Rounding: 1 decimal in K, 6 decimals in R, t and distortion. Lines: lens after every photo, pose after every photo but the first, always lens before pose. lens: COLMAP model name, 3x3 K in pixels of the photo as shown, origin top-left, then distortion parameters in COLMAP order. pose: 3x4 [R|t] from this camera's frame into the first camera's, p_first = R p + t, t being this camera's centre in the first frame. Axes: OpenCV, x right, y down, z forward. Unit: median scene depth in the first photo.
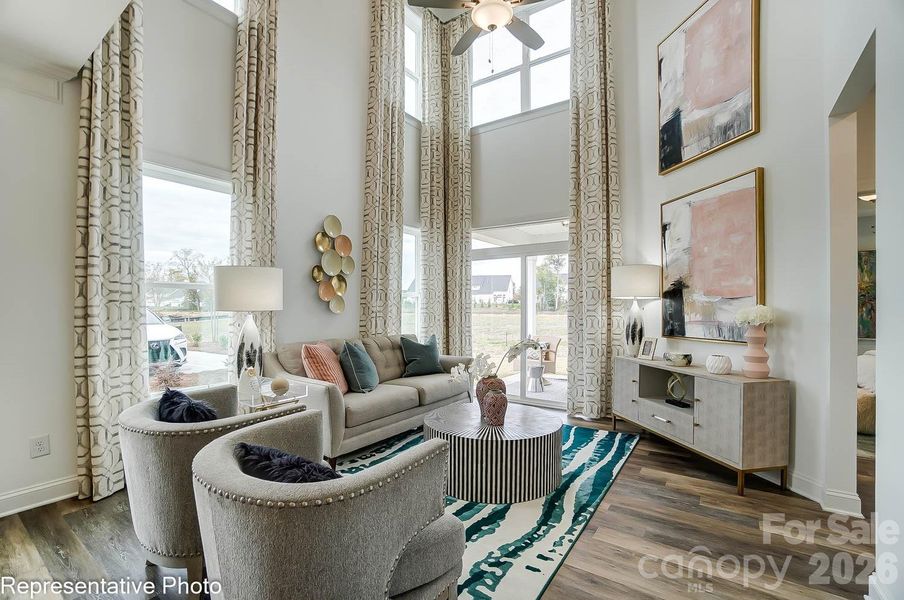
lens RADIAL K [[404.7, 0, 449.8], [0, 404.7, 308.9], [0, 0, 1]] dist [-0.048064, 0.014913]
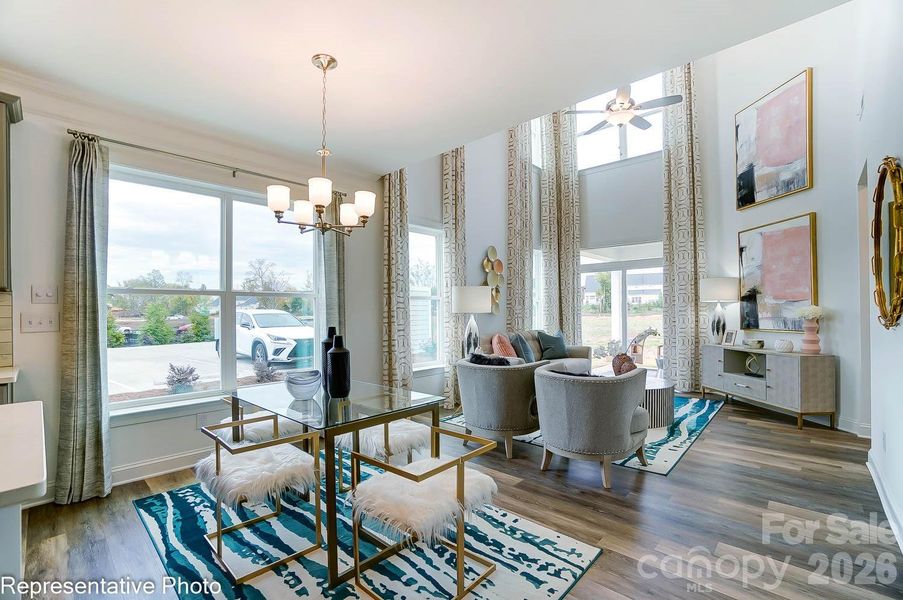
lens RADIAL K [[404.3, 0, 447.6], [0, 404.3, 311.3], [0, 0, 1]] dist [-0.048064, 0.014913]
pose [[0.990986, -0.010174, -0.133582, -0.335744], [0.009813, 0.999946, -0.003362, 0.002715], [0.133609, 0.002020, 0.991032, -0.567241]]
